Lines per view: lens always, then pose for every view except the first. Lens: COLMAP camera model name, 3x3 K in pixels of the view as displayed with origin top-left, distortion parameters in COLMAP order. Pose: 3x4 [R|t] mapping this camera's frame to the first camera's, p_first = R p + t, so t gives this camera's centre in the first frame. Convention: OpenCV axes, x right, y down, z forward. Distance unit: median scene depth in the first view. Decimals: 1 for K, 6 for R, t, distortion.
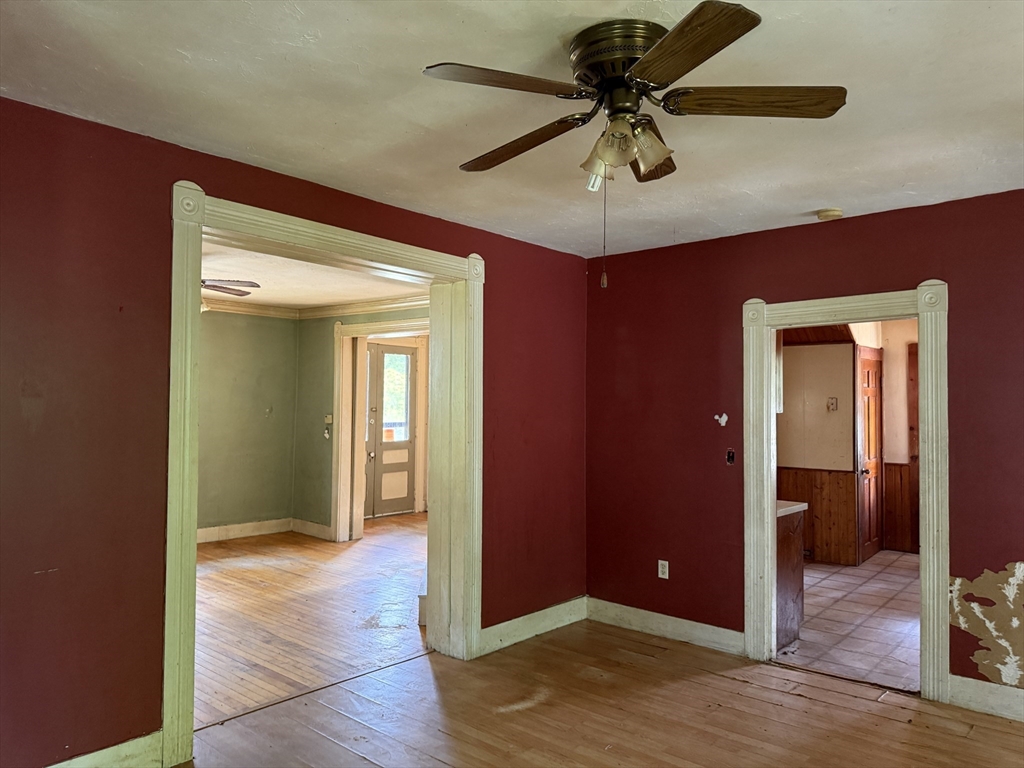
lens RADIAL K [[722.9, 0, 516.7], [0, 722.9, 375.0], [0, 0, 1]] dist [0.001513, -0.007635]
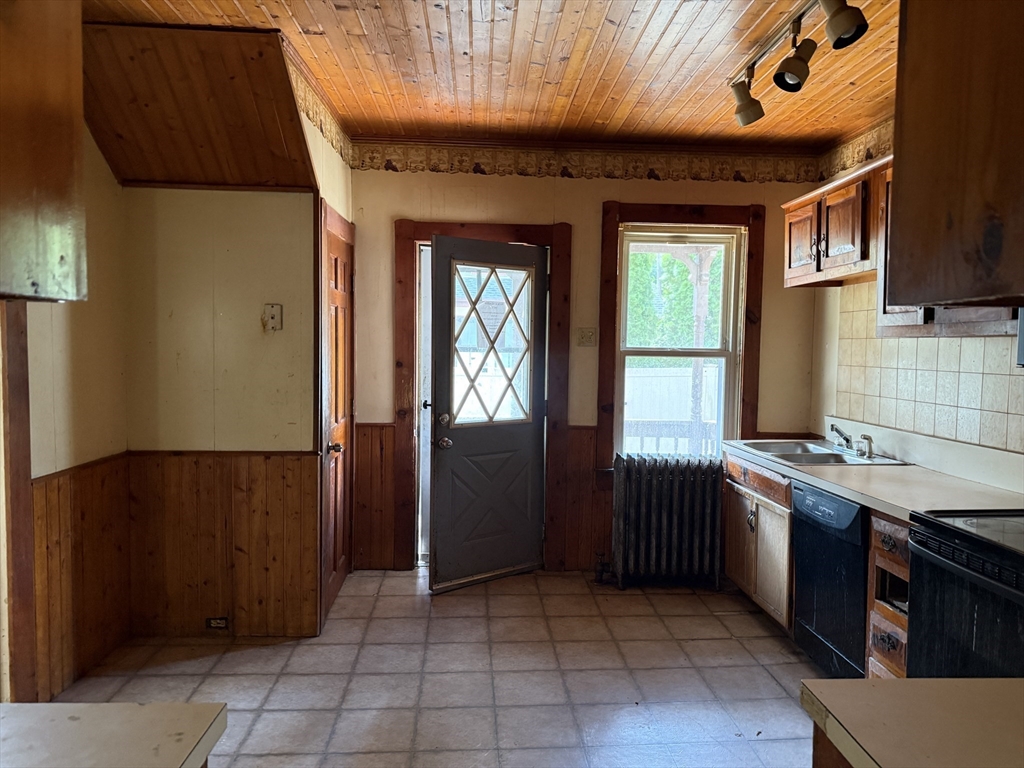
lens RADIAL K [[722.9, 0, 516.7], [0, 722.9, 375.0], [0, 0, 1]] dist [0.001513, -0.007635]
pose [[0.722666, -0.027478, 0.690651, 0.214174], [-0.033198, 0.996676, 0.074391, 0.037284], [-0.690400, -0.076688, 0.719352, 0.524011]]
